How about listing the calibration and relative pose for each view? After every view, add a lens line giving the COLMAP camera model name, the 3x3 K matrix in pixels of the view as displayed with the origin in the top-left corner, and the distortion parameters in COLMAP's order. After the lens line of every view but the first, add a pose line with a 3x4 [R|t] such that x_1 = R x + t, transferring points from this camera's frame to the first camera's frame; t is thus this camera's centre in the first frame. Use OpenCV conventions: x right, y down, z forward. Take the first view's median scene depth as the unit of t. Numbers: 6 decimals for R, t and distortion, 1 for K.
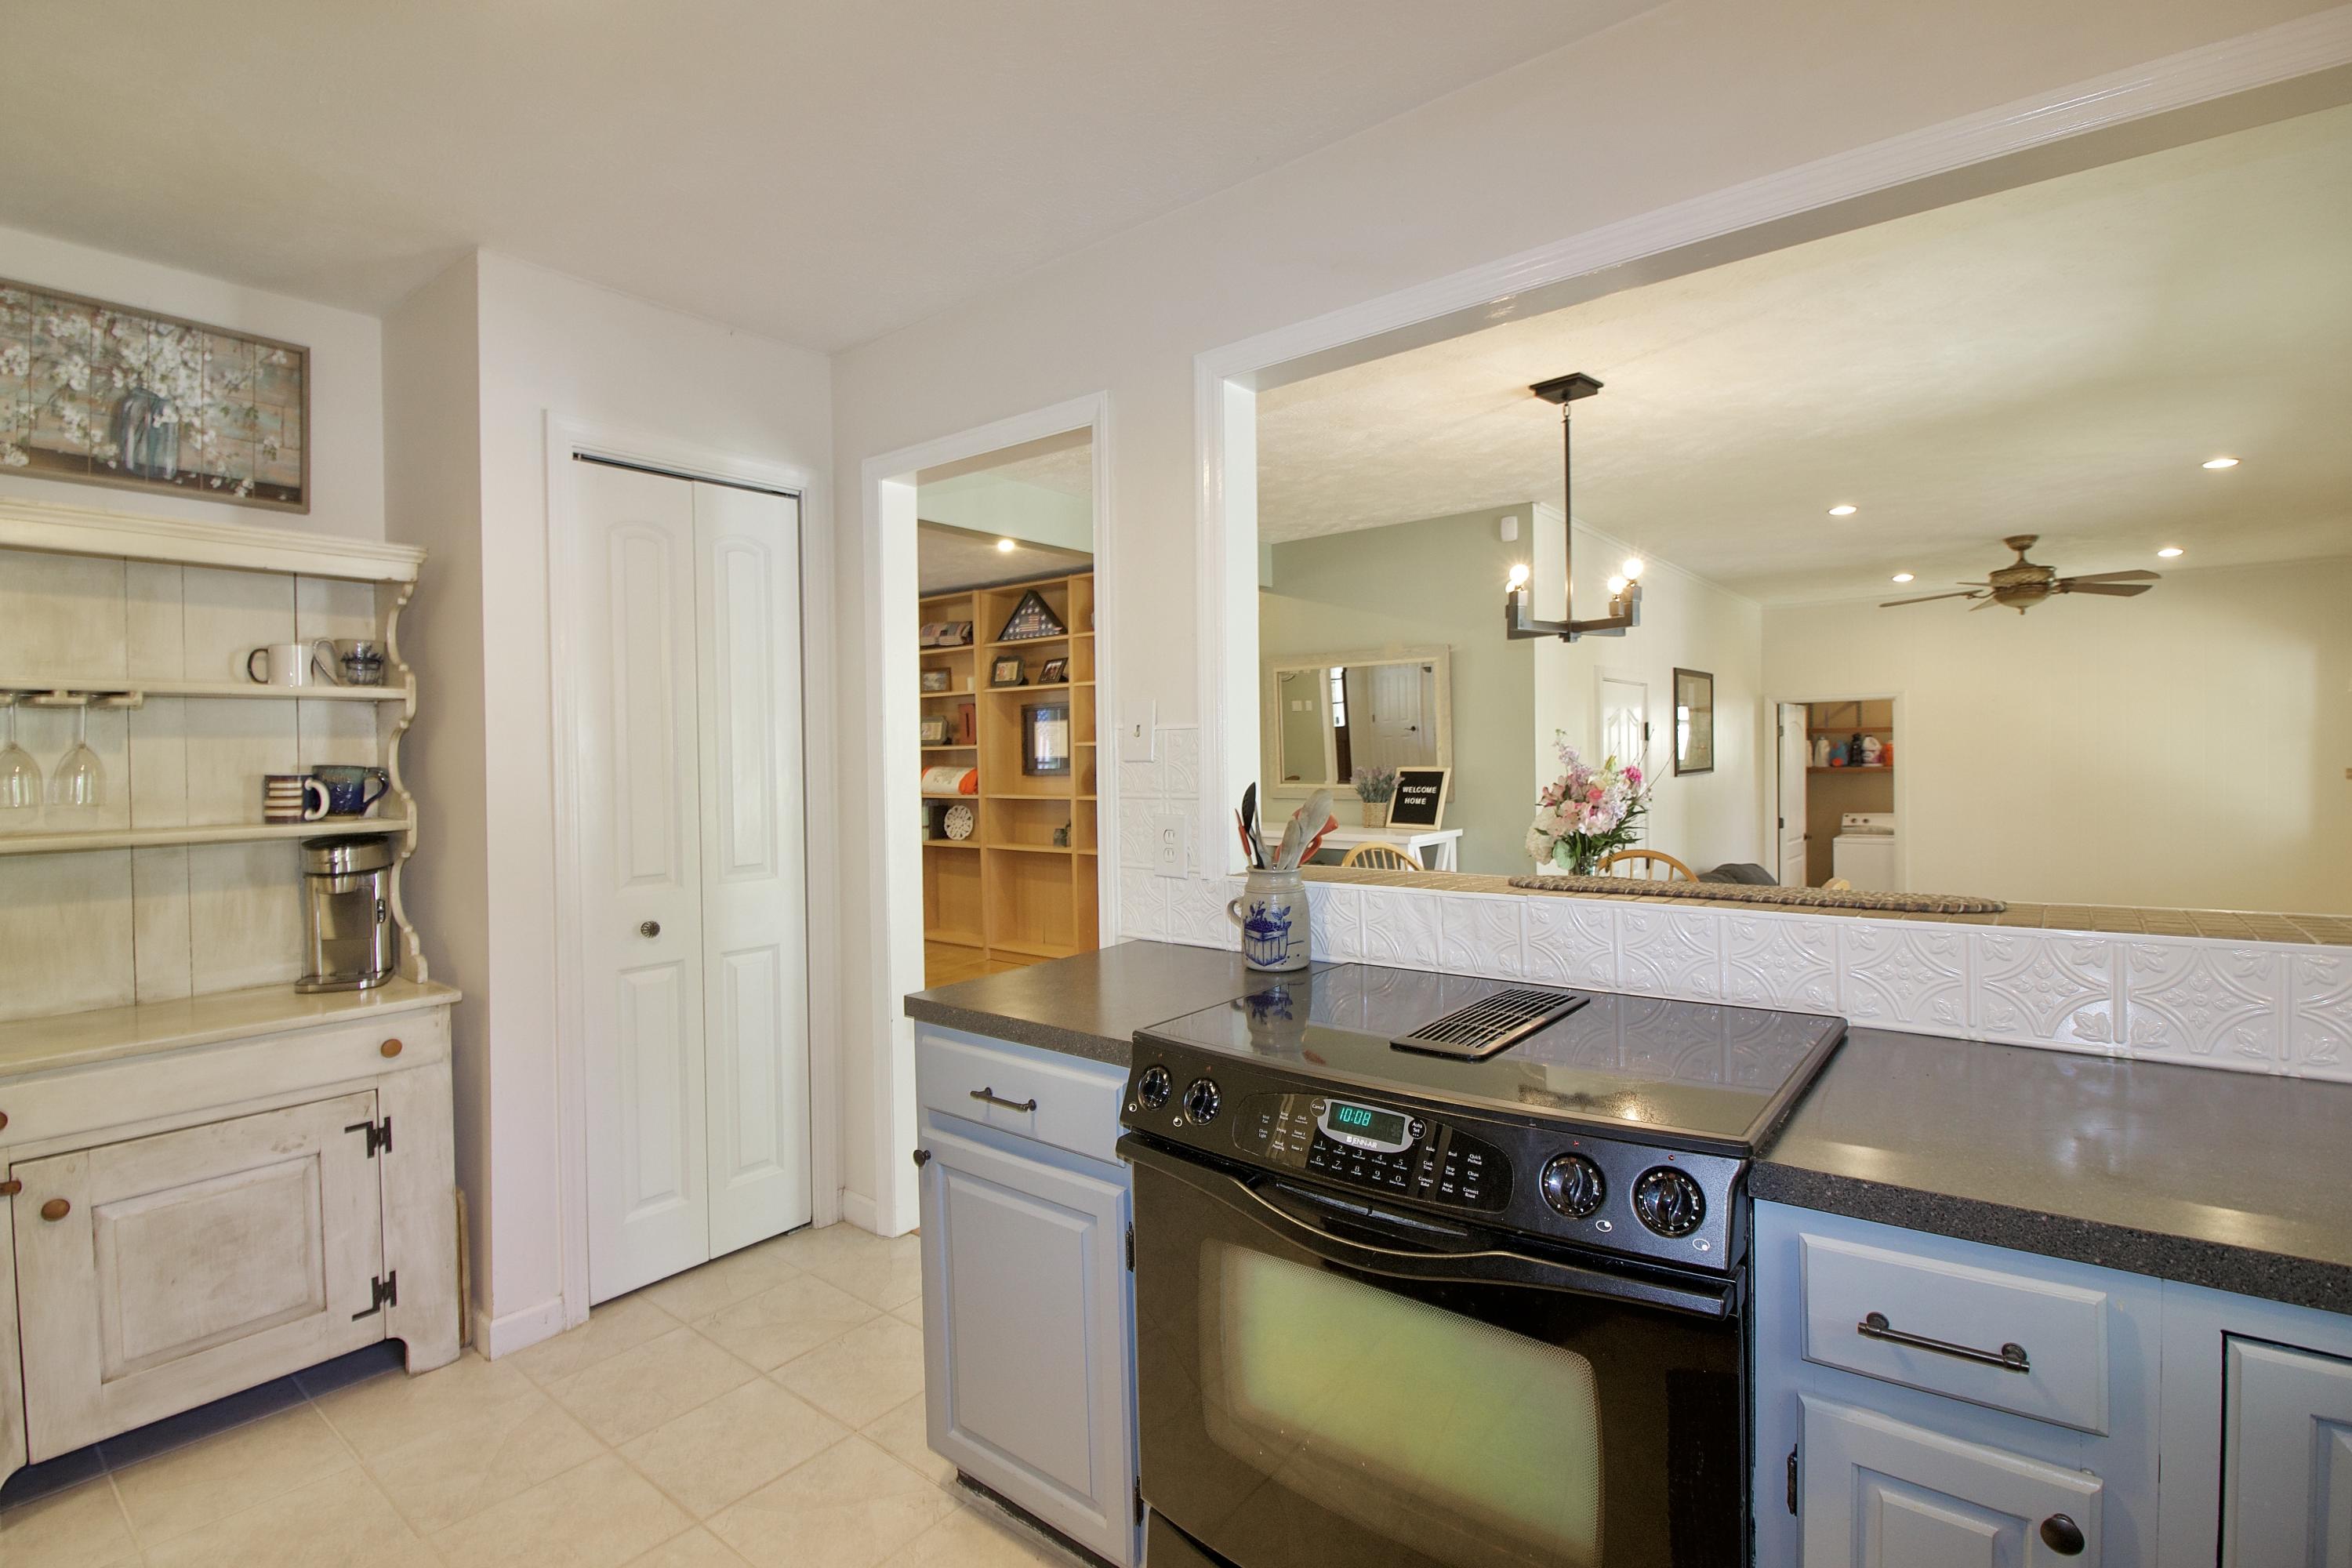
lens RADIAL K [[1126.0, 0, 1126.0], [0, 1126.0, 755.7], [0, 0, 1]] dist [-0.000927, -0.012976]
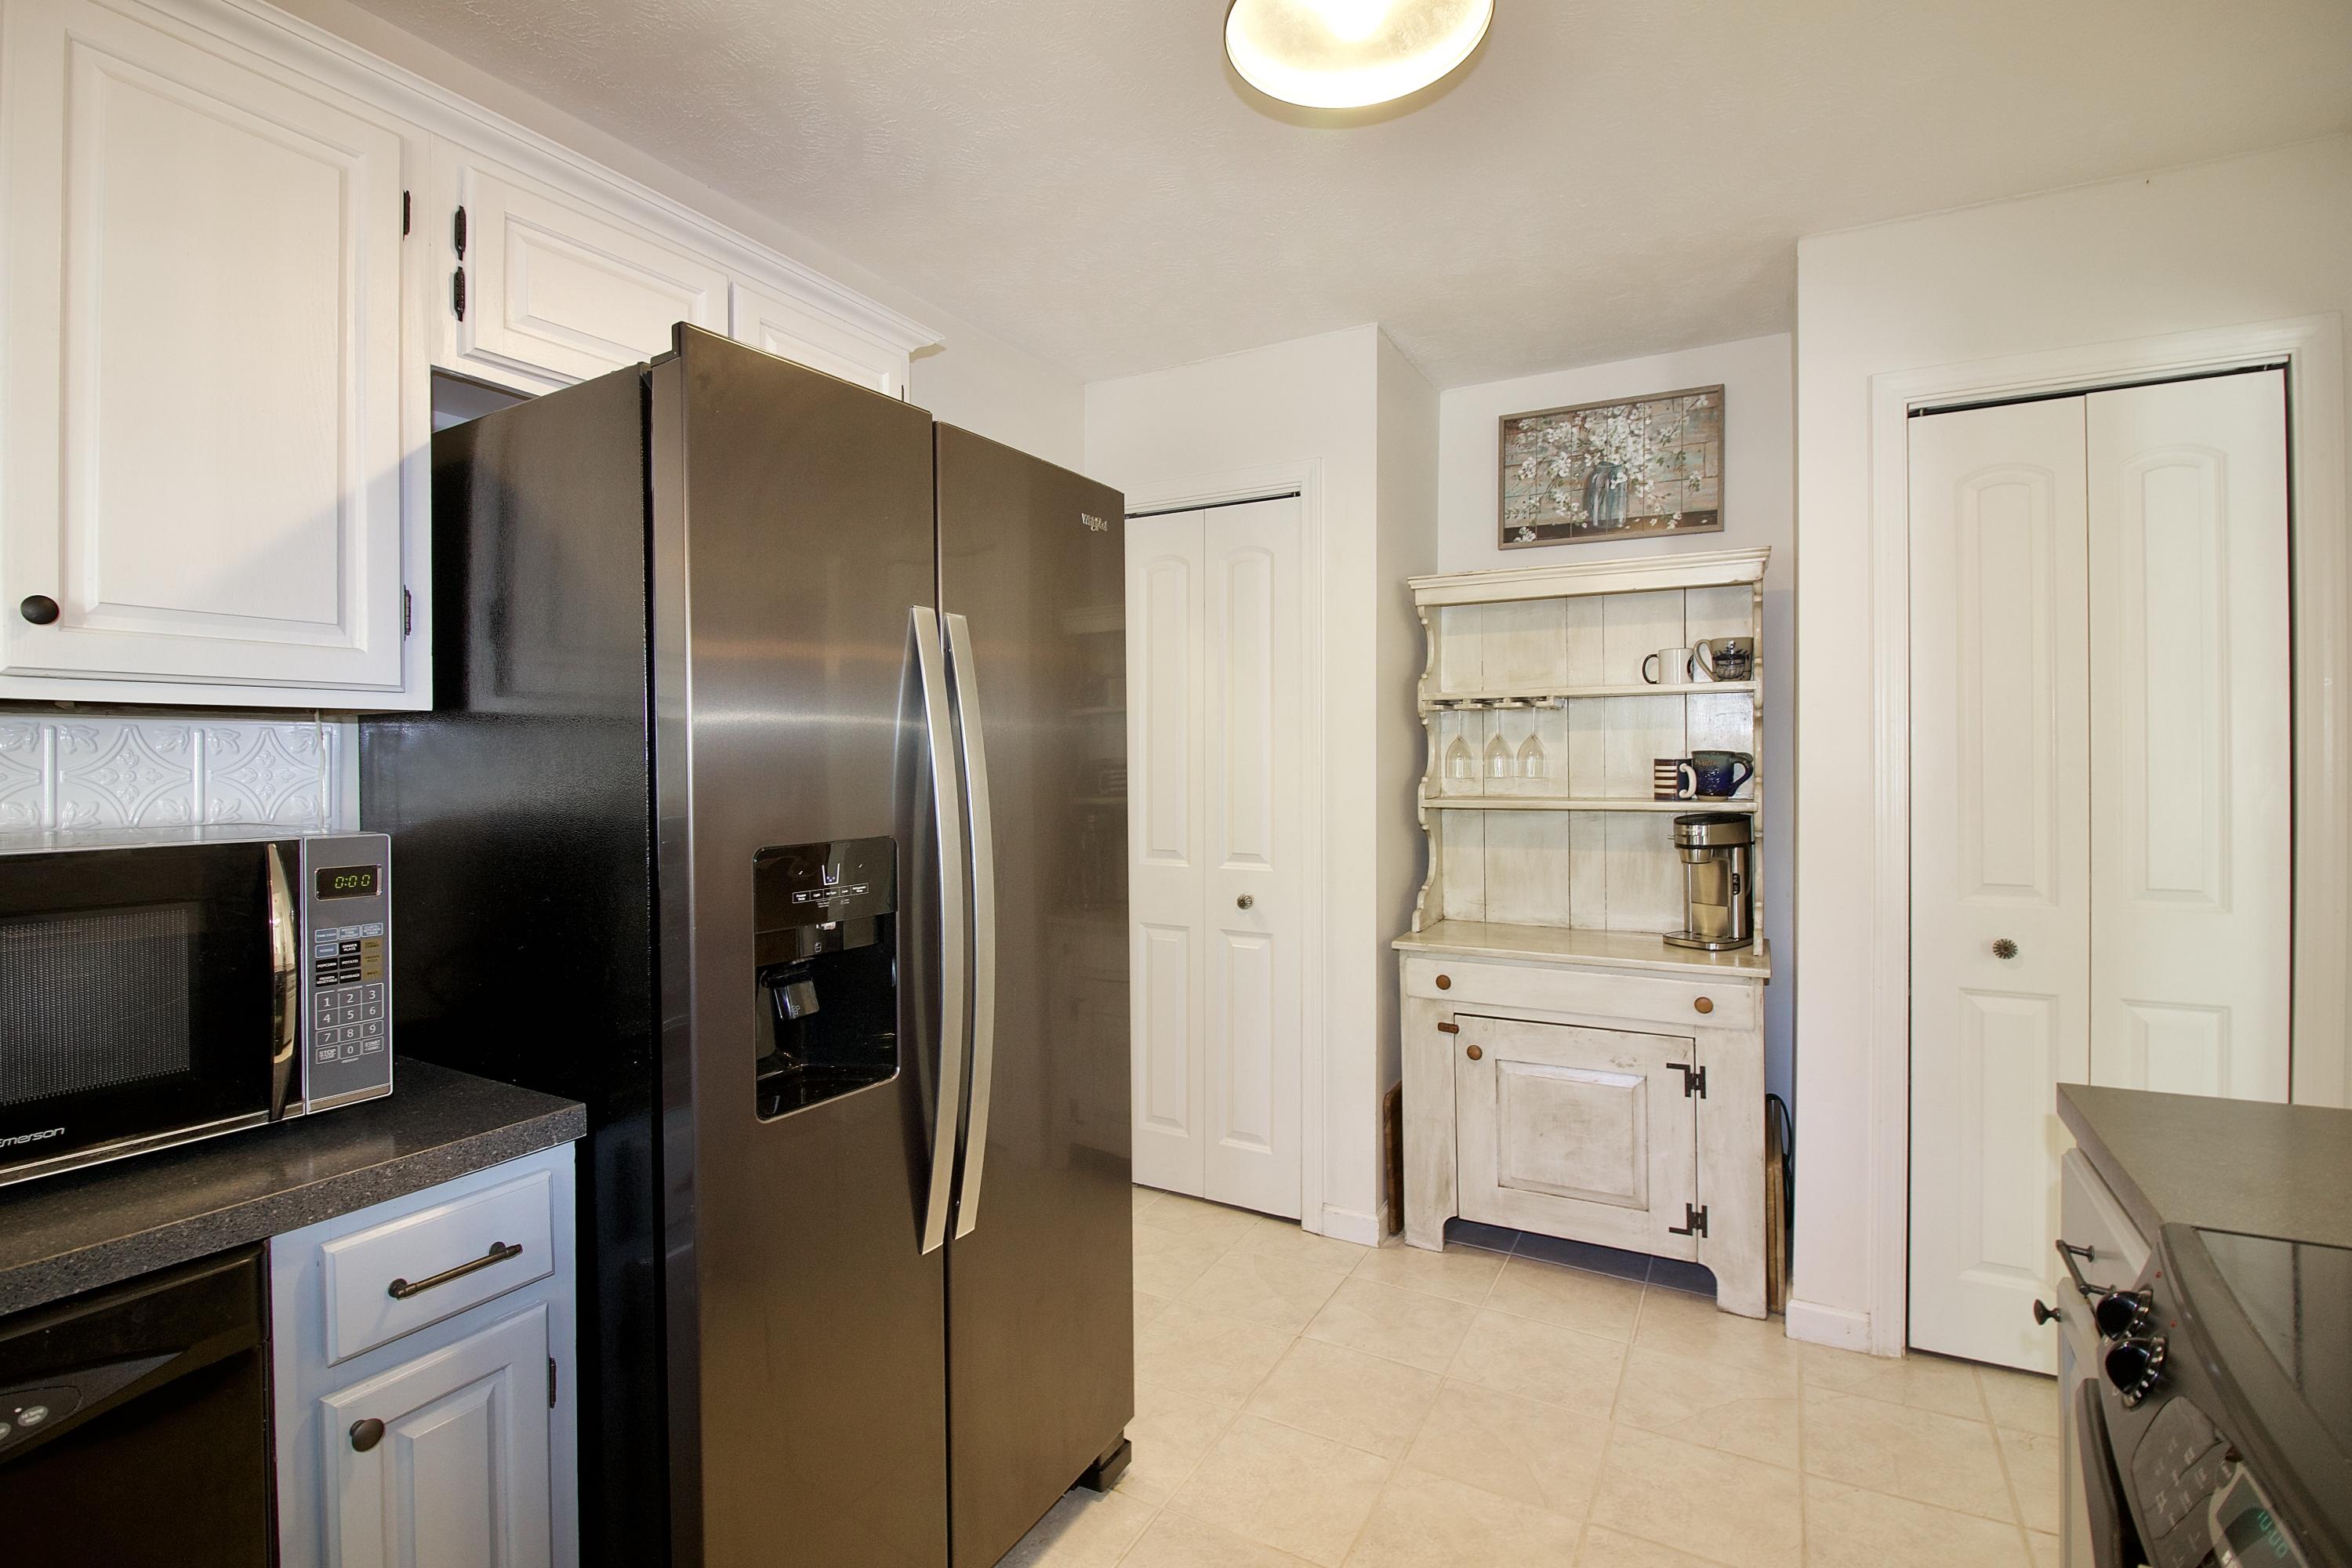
lens RADIAL K [[1109.7, 0, 1162.7], [0, 1109.7, 756.6], [0, 0, 1]] dist [0.002610, -0.016977]
pose [[0.163724, 0.010484, -0.986450, 0.325172], [0.001409, 0.999940, 0.010861, 0.000907], [0.986505, -0.003168, 0.163700, 0.278432]]
